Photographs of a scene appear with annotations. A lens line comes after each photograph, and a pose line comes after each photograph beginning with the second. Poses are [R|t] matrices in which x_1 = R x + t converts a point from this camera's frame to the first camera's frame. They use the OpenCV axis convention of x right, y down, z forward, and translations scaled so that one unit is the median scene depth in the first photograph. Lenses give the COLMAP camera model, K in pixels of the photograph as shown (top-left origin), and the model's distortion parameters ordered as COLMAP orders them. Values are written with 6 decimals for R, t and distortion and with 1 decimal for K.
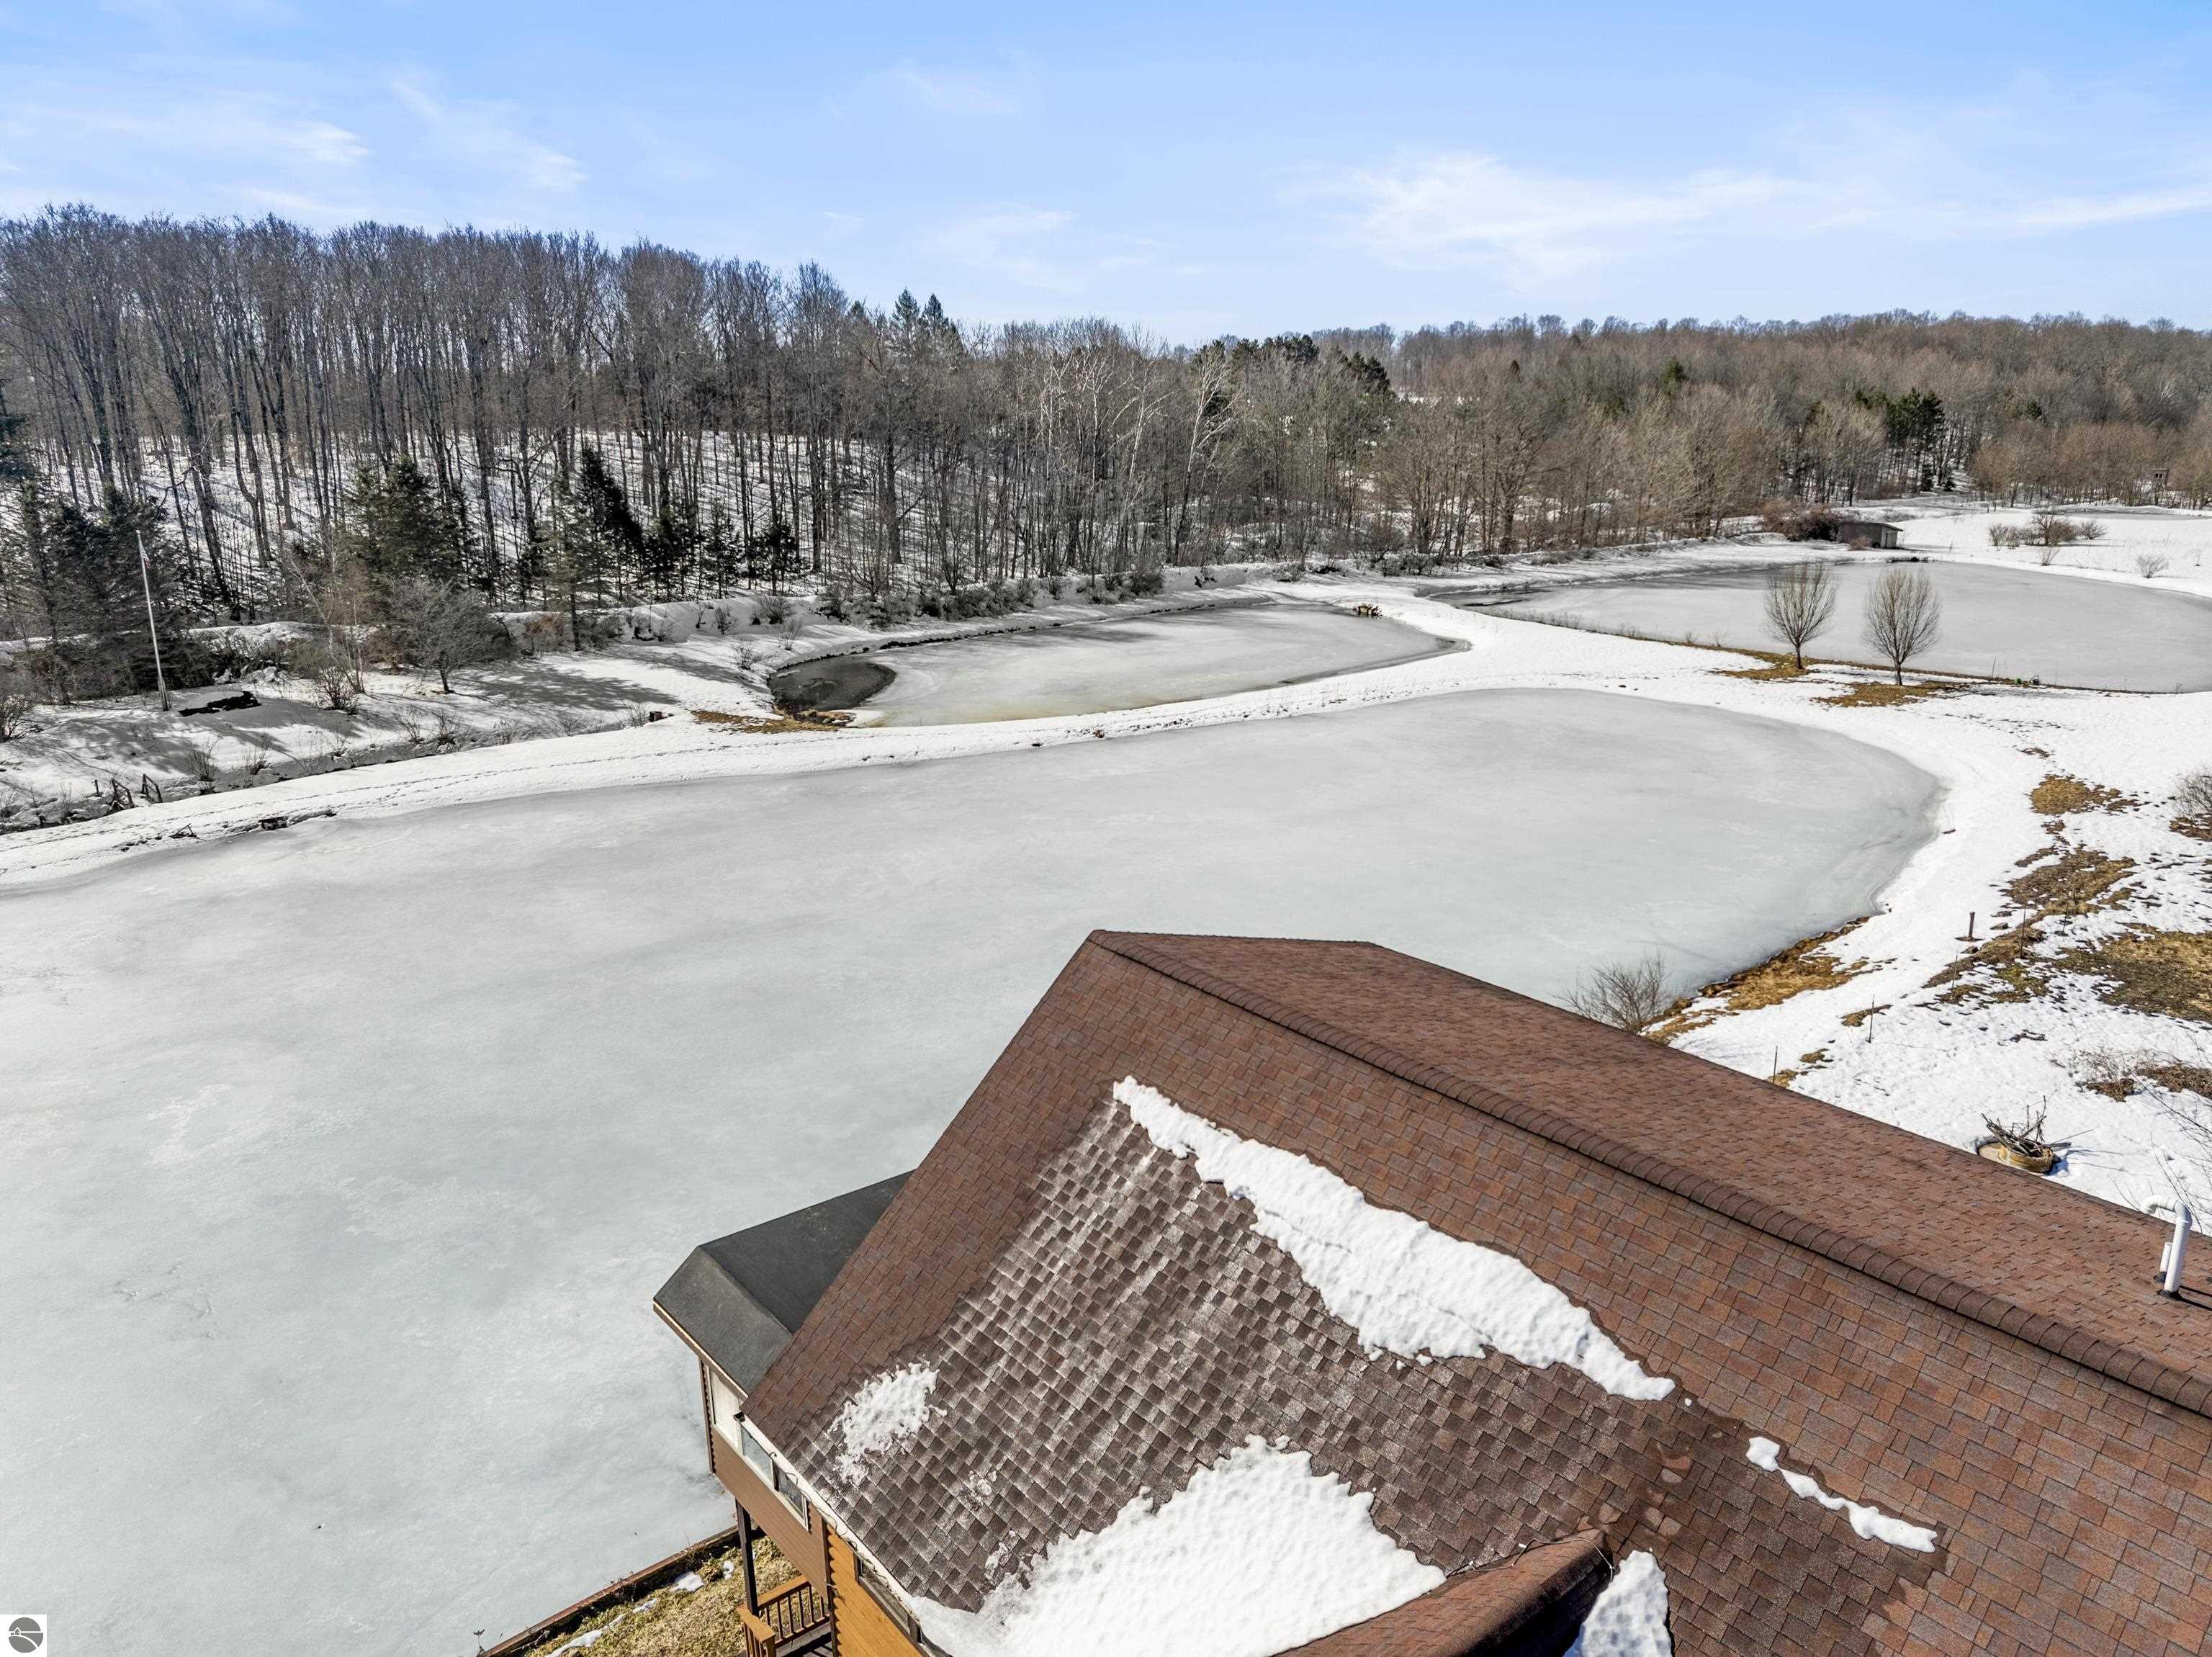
lens RADIAL K [[1558.0, 0, 1105.2], [0, 1558.0, 835.5], [0, 0, 1]] dist [-0.047095, 0.013004]
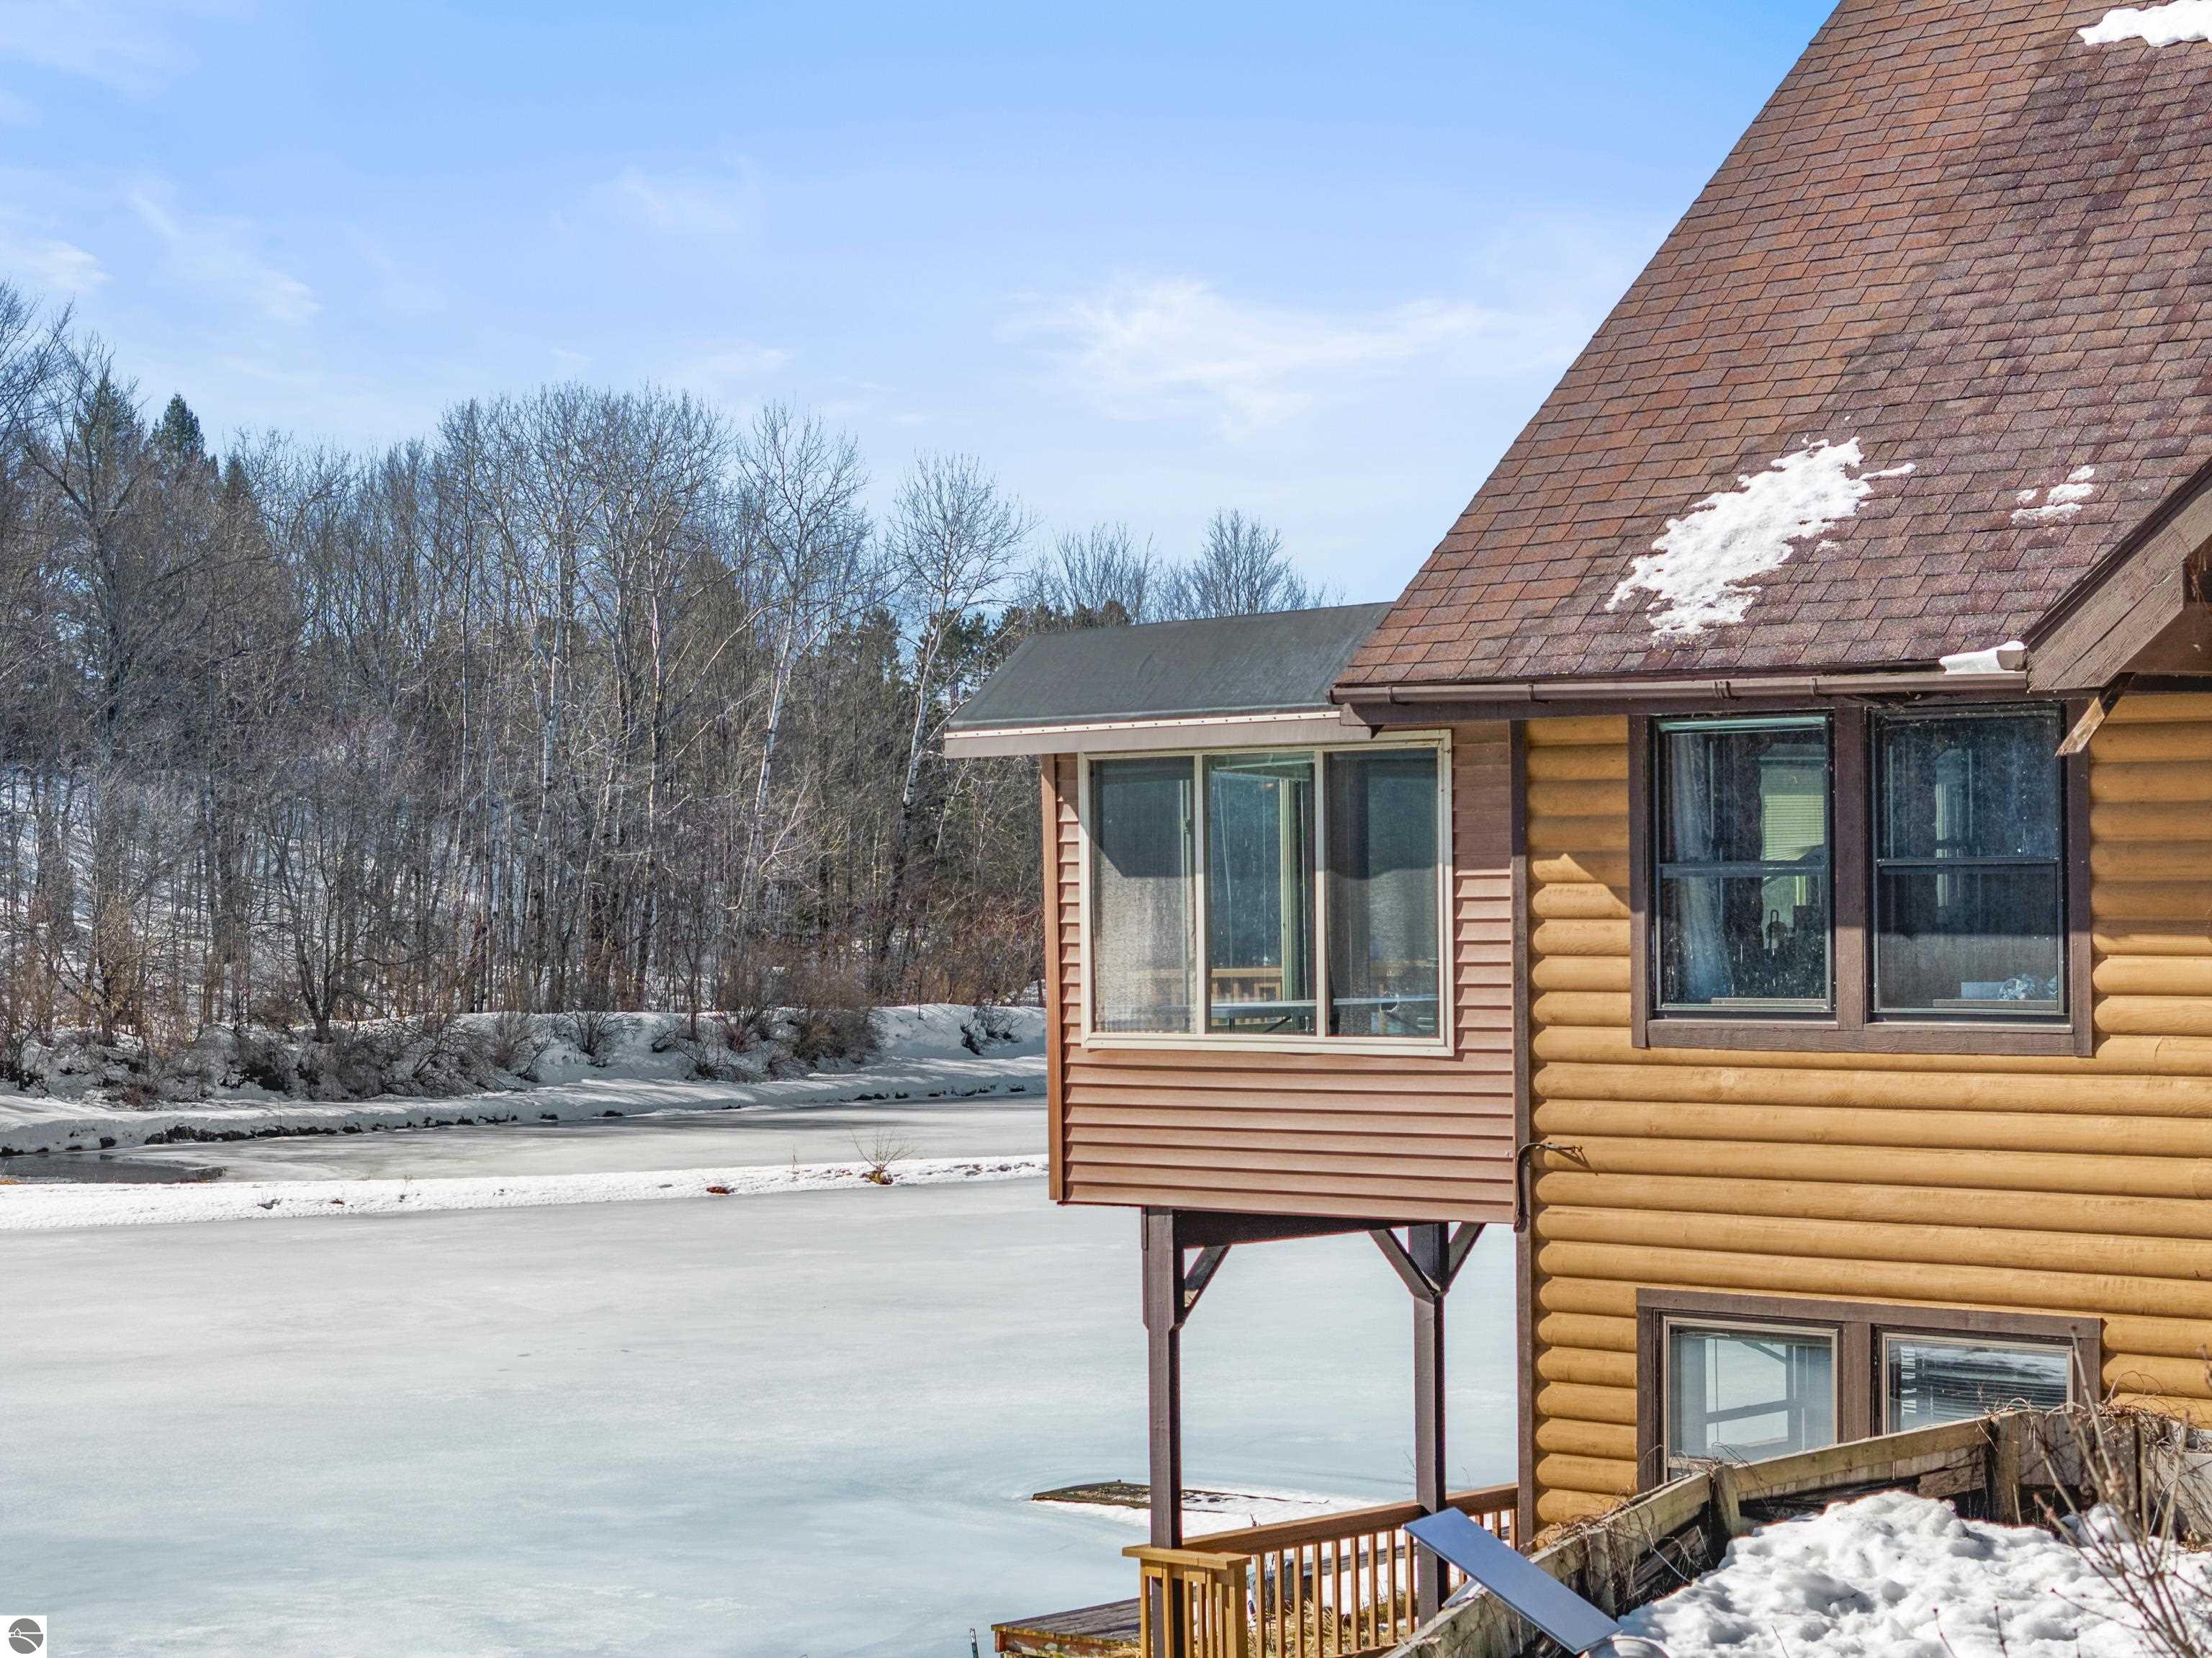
lens RADIAL K [[4448.6, 0, 1102.7], [0, 4448.6, 835.0], [0, 0, 1]] dist [-0.064008, 0.000000]
pose [[0.990073, 0.000753, 0.140554, -0.070794], [0.039739, 0.957687, -0.285057, 0.114353], [-0.134822, 0.287812, 0.948149, -0.022468]]
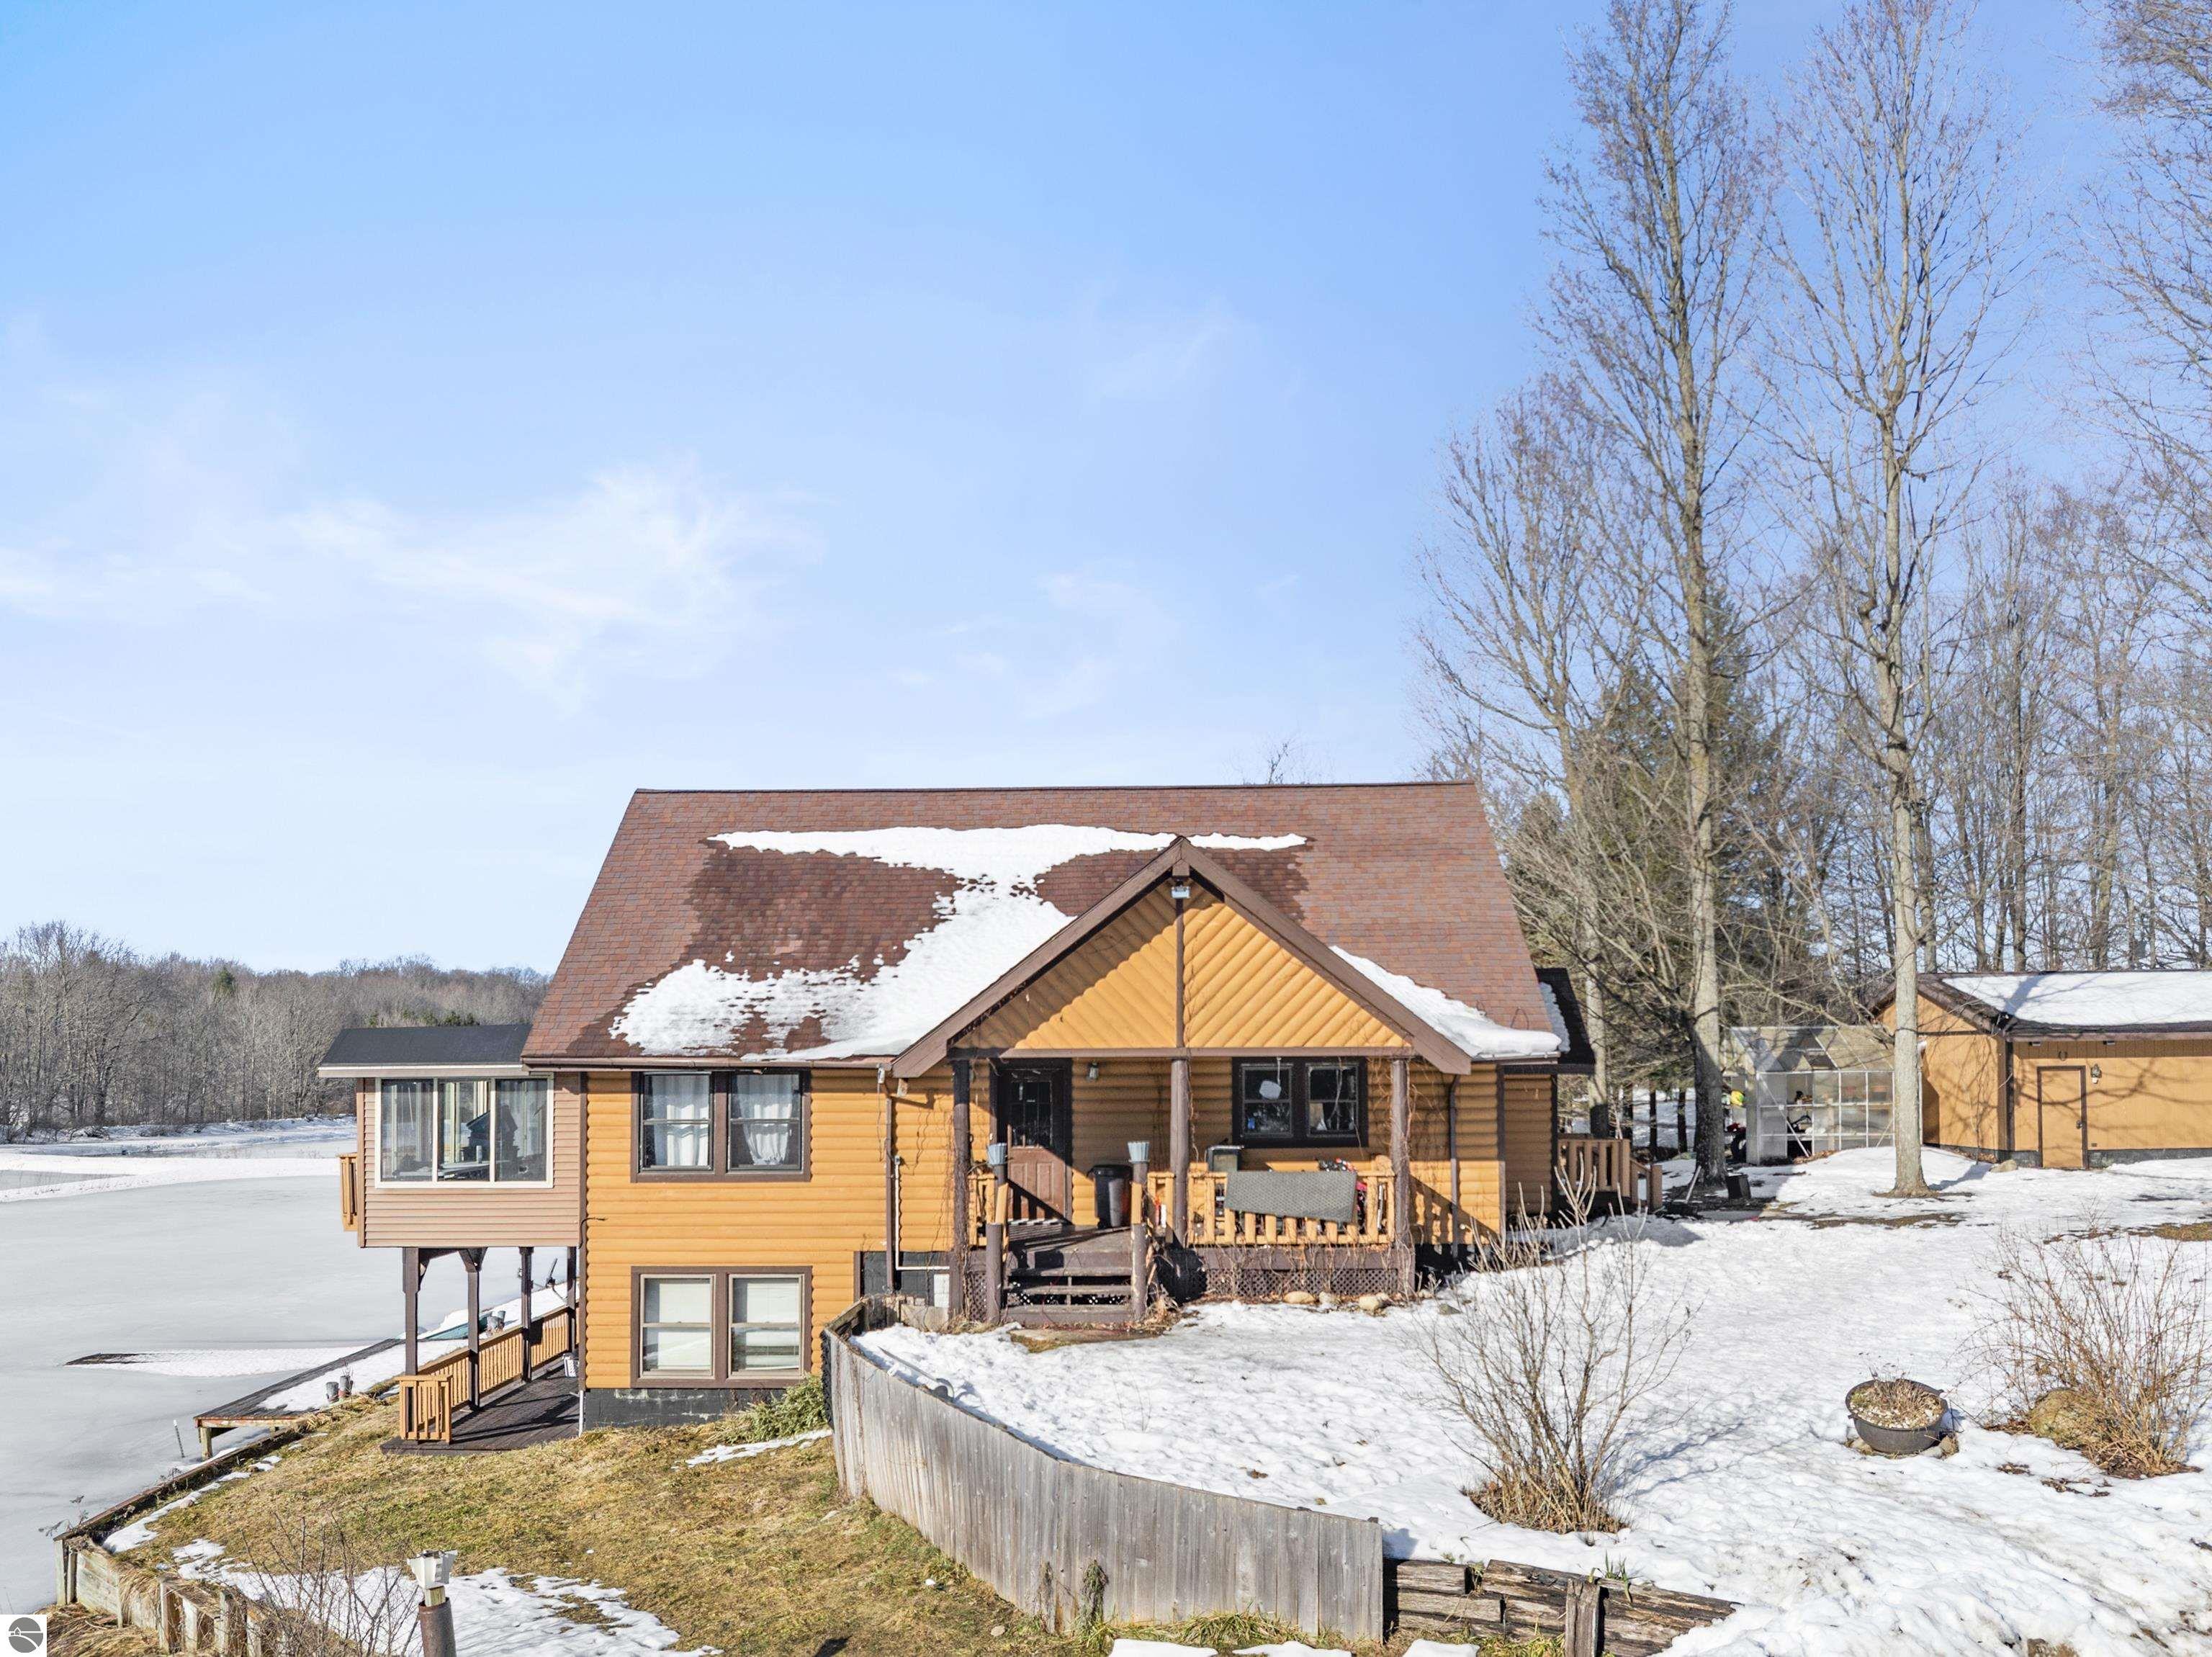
lens RADIAL K [[1620.7, 0, 1108.6], [0, 1620.7, 1005.1], [0, 0, 1]] dist [-0.056226, -0.004588]
pose [[0.627326, 0.029160, 0.778211, -0.138099], [0.217251, 0.953073, -0.210842, 0.104422], [-0.747839, 0.301334, 0.591552, -0.013005]]
